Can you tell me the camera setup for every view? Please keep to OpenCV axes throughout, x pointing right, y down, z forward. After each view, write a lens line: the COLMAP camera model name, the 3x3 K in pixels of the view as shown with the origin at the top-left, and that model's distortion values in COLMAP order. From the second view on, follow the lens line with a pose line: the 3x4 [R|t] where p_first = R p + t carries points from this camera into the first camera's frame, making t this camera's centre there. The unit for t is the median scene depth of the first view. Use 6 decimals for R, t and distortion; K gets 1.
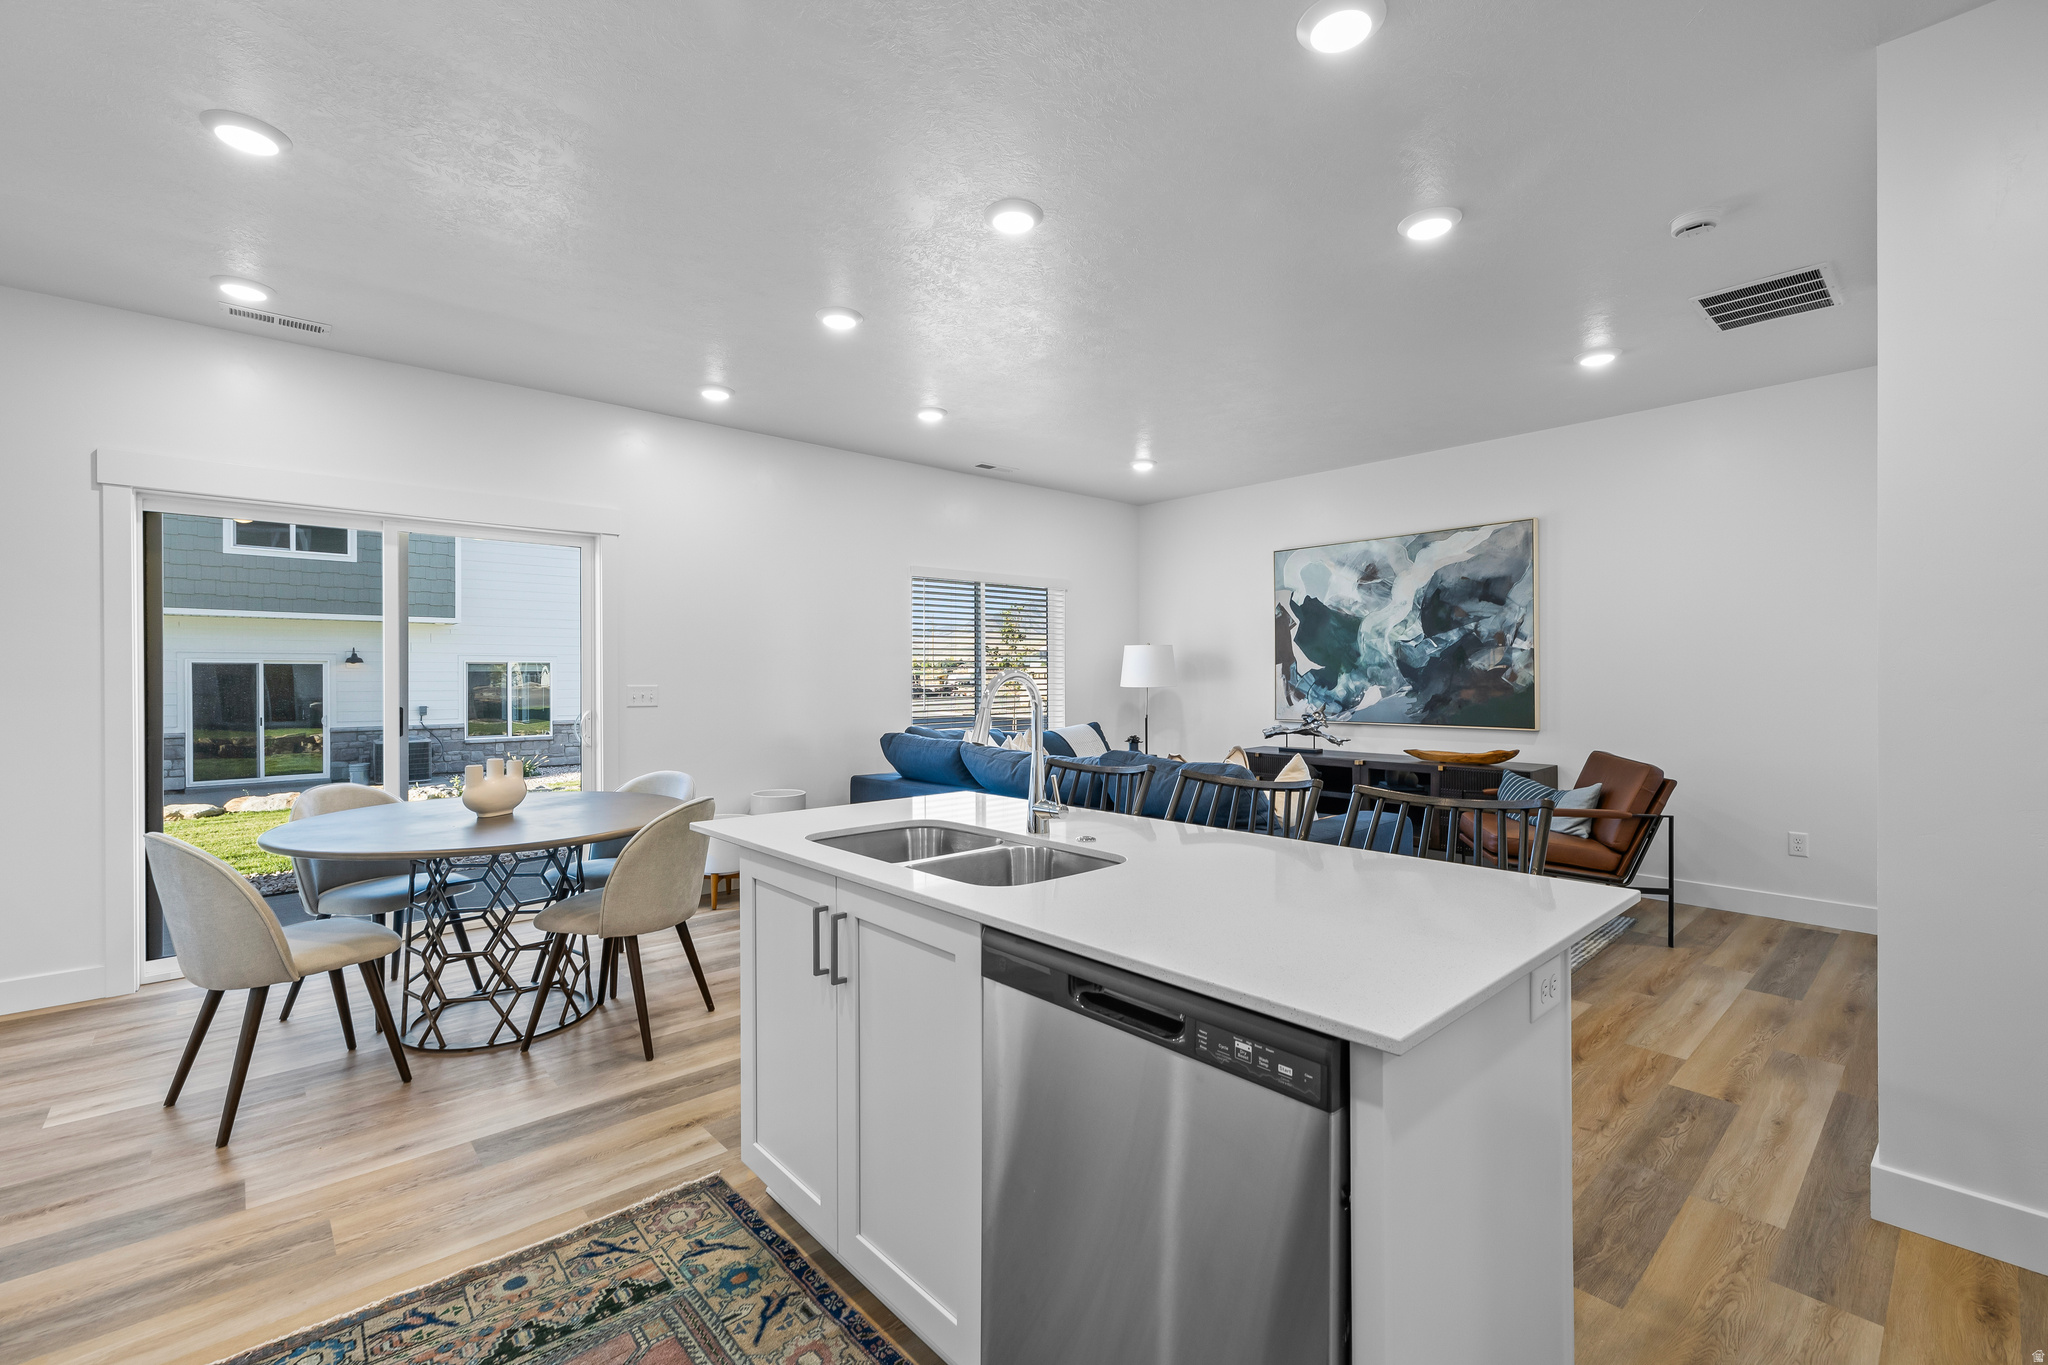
lens RADIAL K [[870.6, 0, 1020.5], [0, 870.6, 678.7], [0, 0, 1]] dist [0.001094, -0.000572]
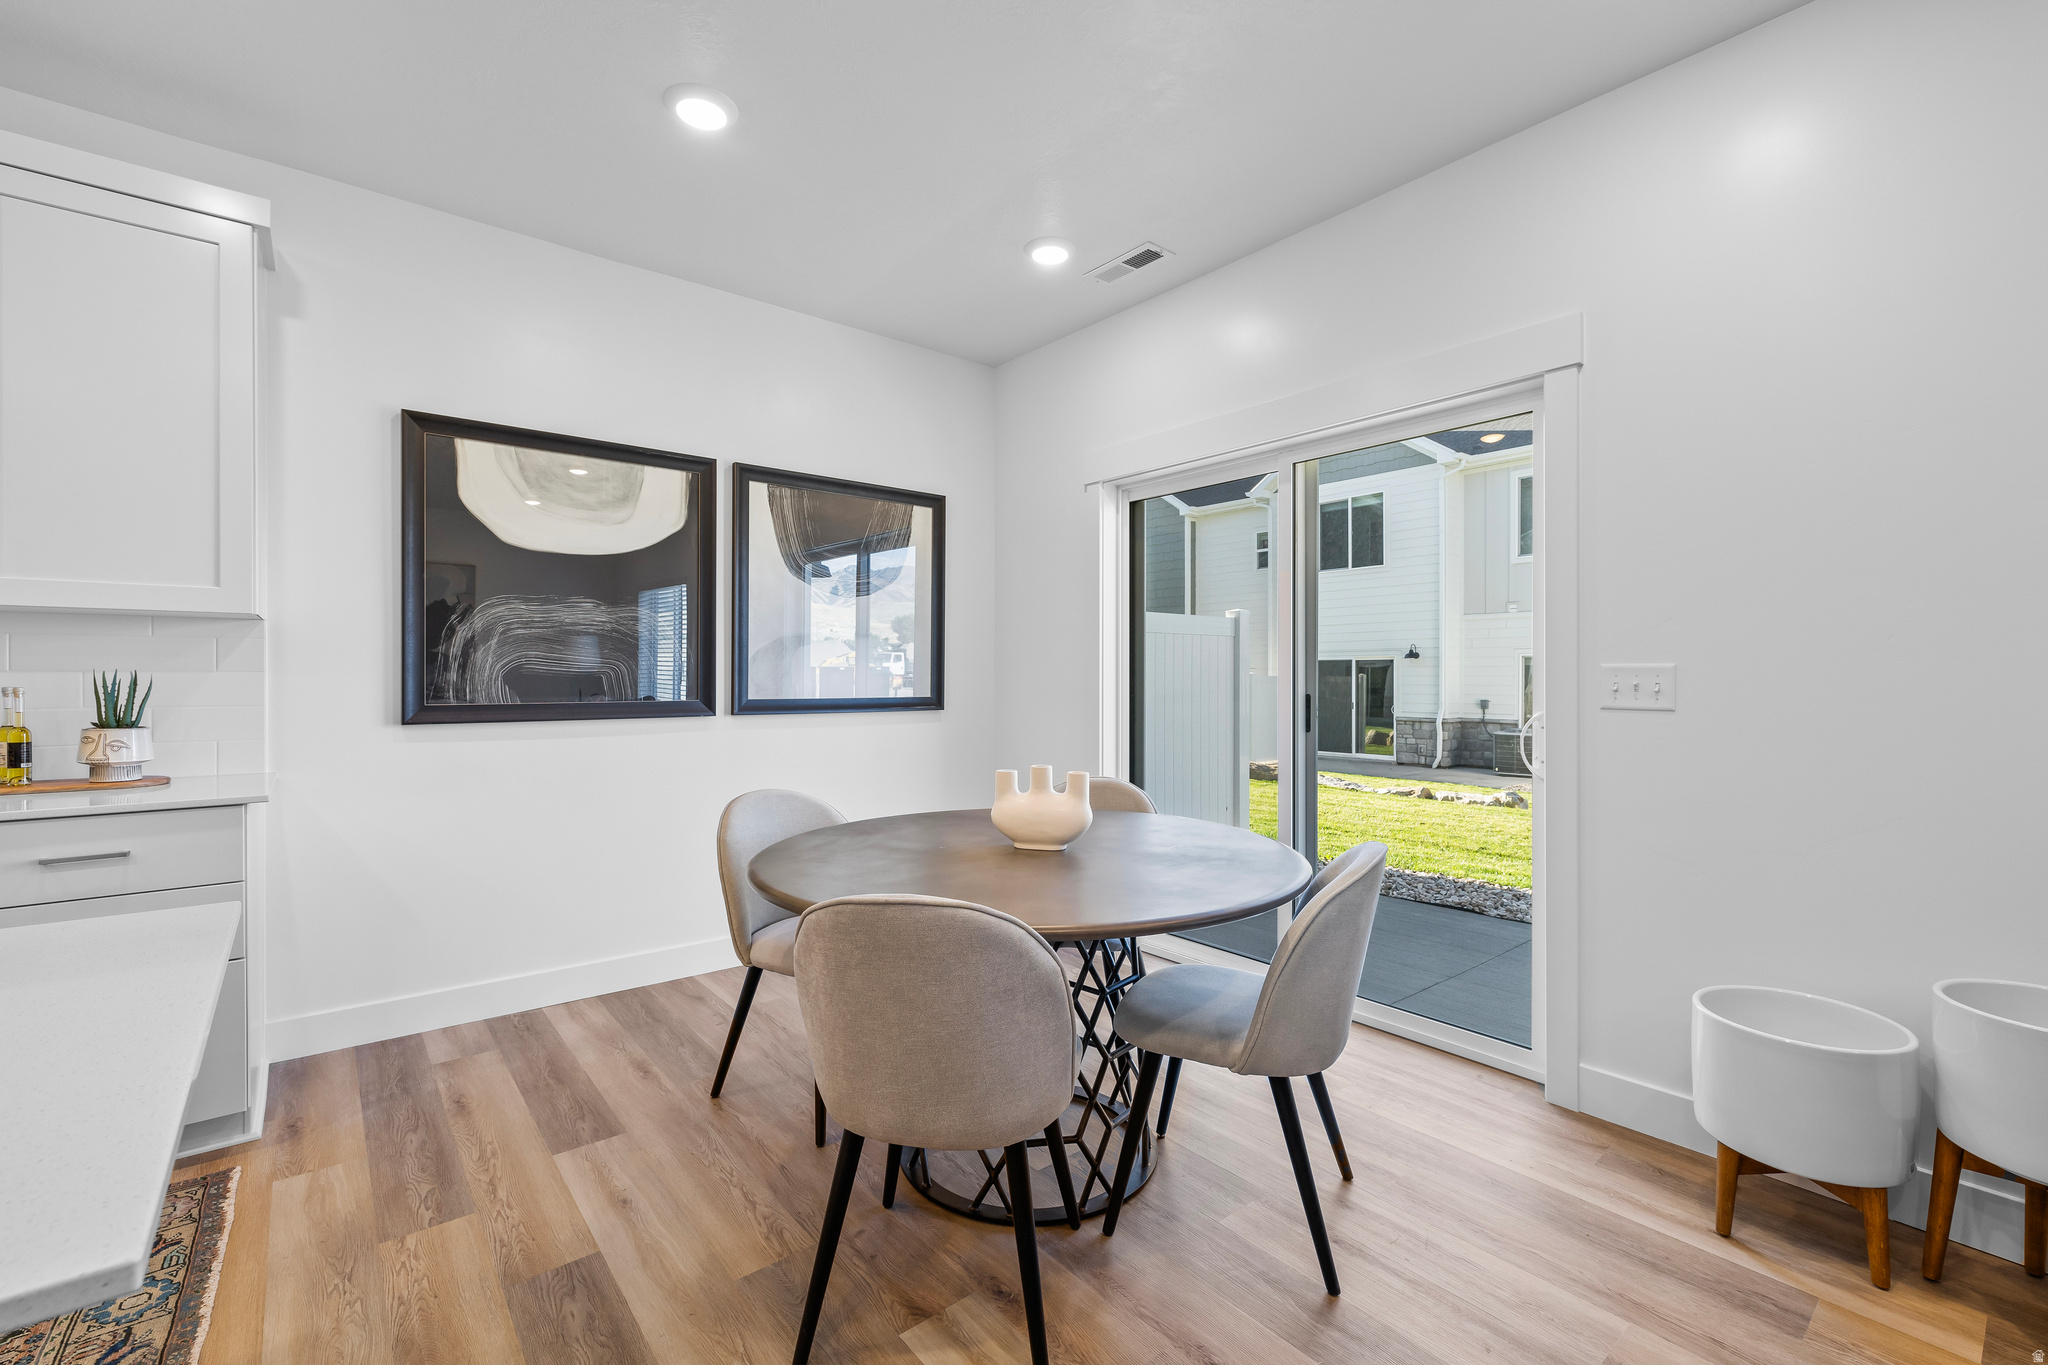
lens RADIAL K [[870.6, 0, 1020.6], [0, 870.6, 677.2], [0, 0, 1]] dist [0.001094, -0.000572]
pose [[-0.045337, 0.004734, -0.998961, 0.047421], [-0.004254, 0.999979, 0.004932, 0.012494], [0.998963, 0.004473, -0.045316, 0.629716]]
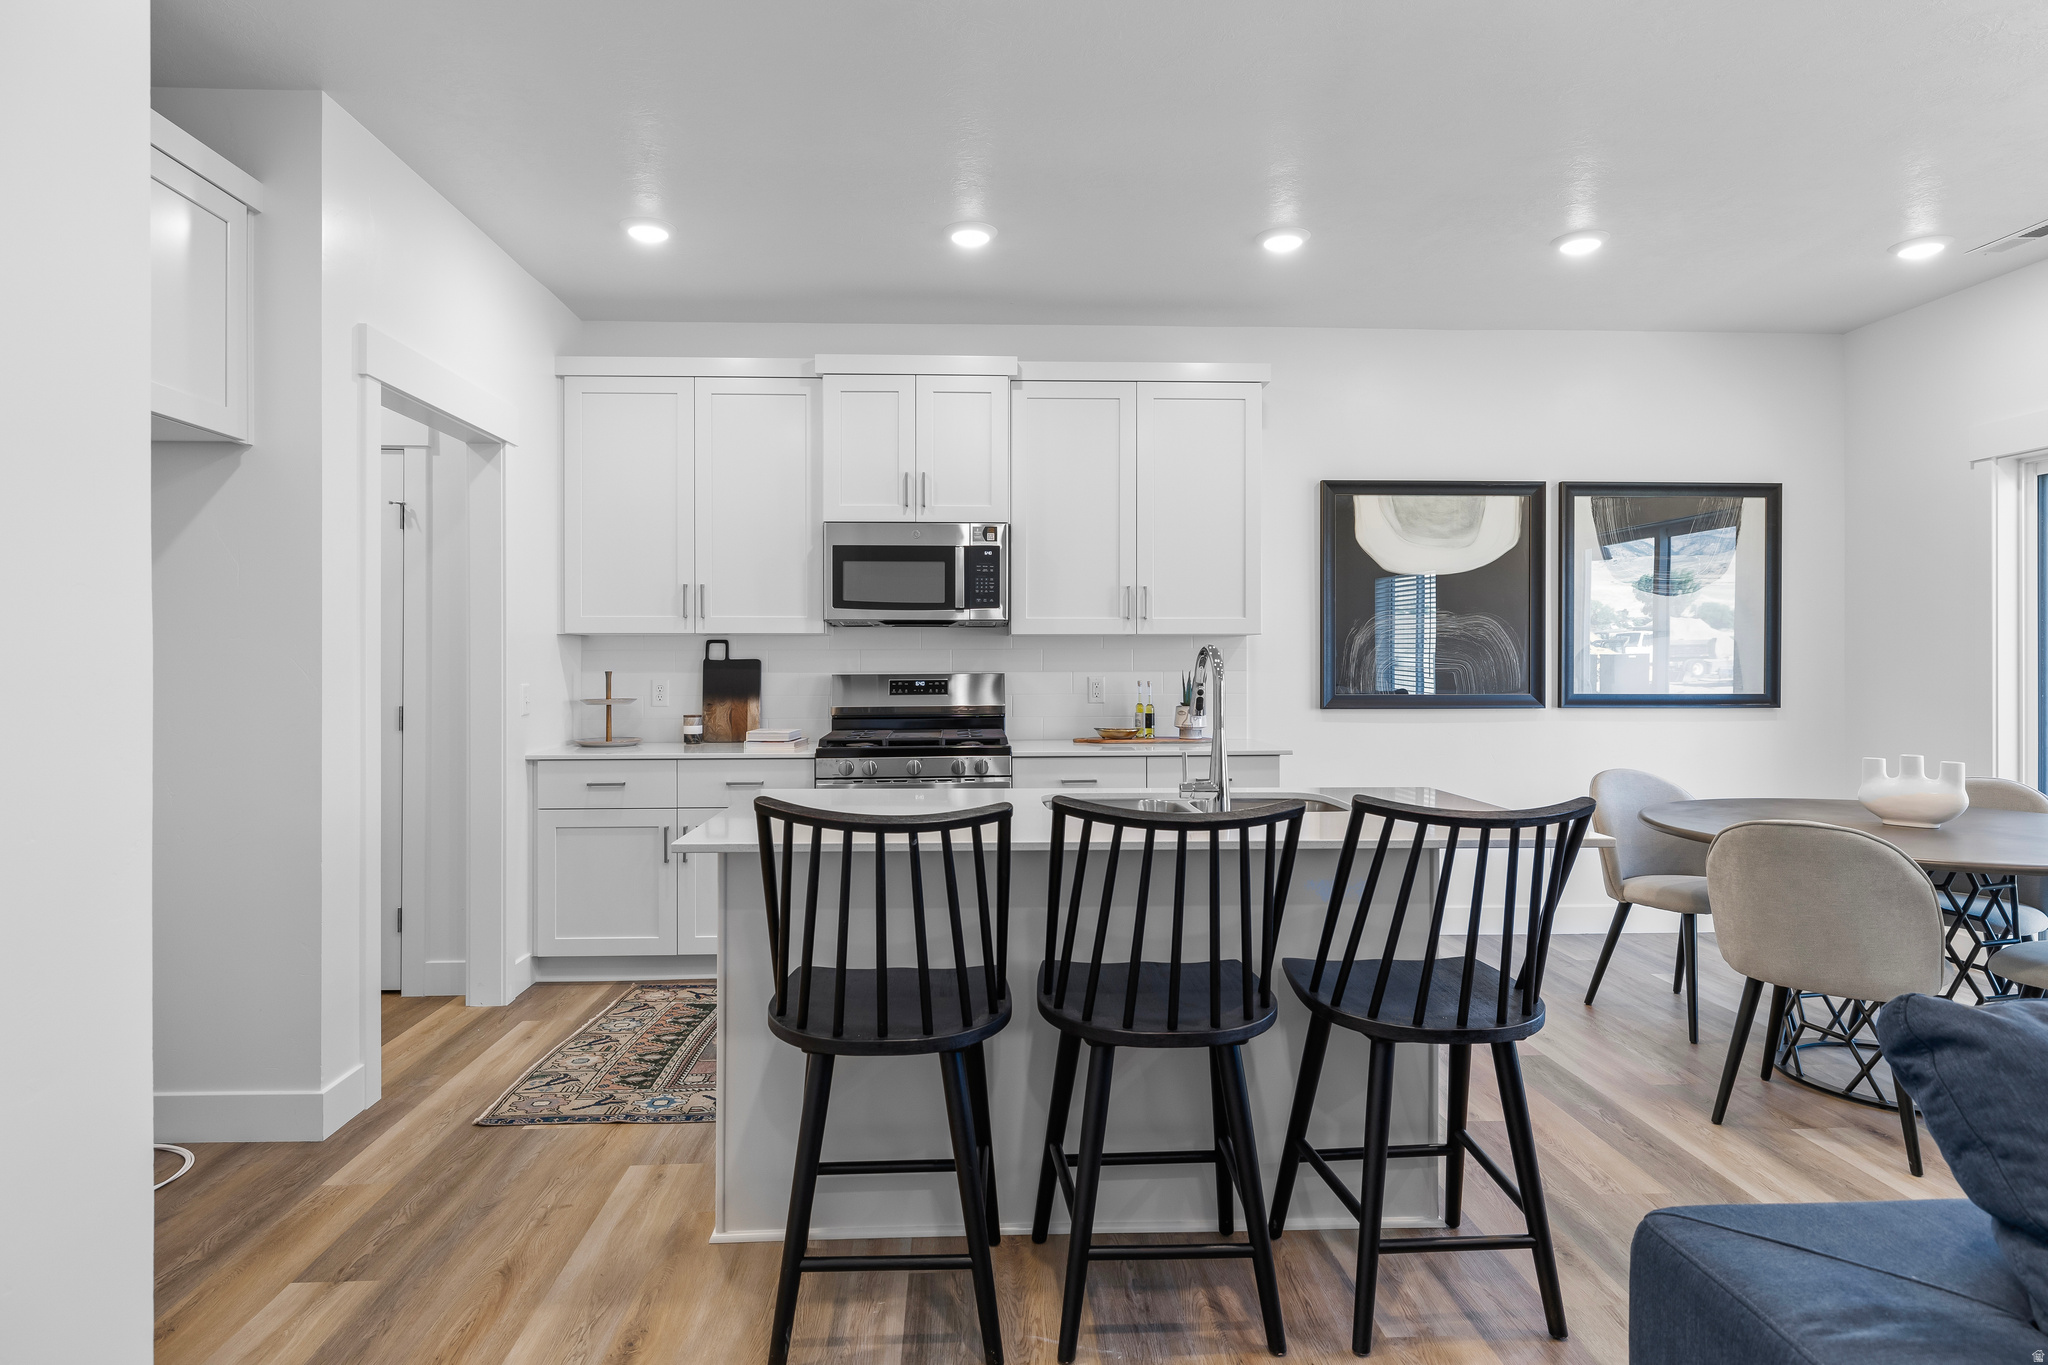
lens RADIAL K [[1134.2, 0, 1020.9], [0, 1134.2, 663.1], [0, 0, 1]] dist [-0.000660, 0.000005]
pose [[-0.632304, 0.004771, -0.774706, 0.435691], [0.000820, 0.999985, 0.005489, 0.001692], [0.774720, 0.002835, -0.632298, 0.635686]]
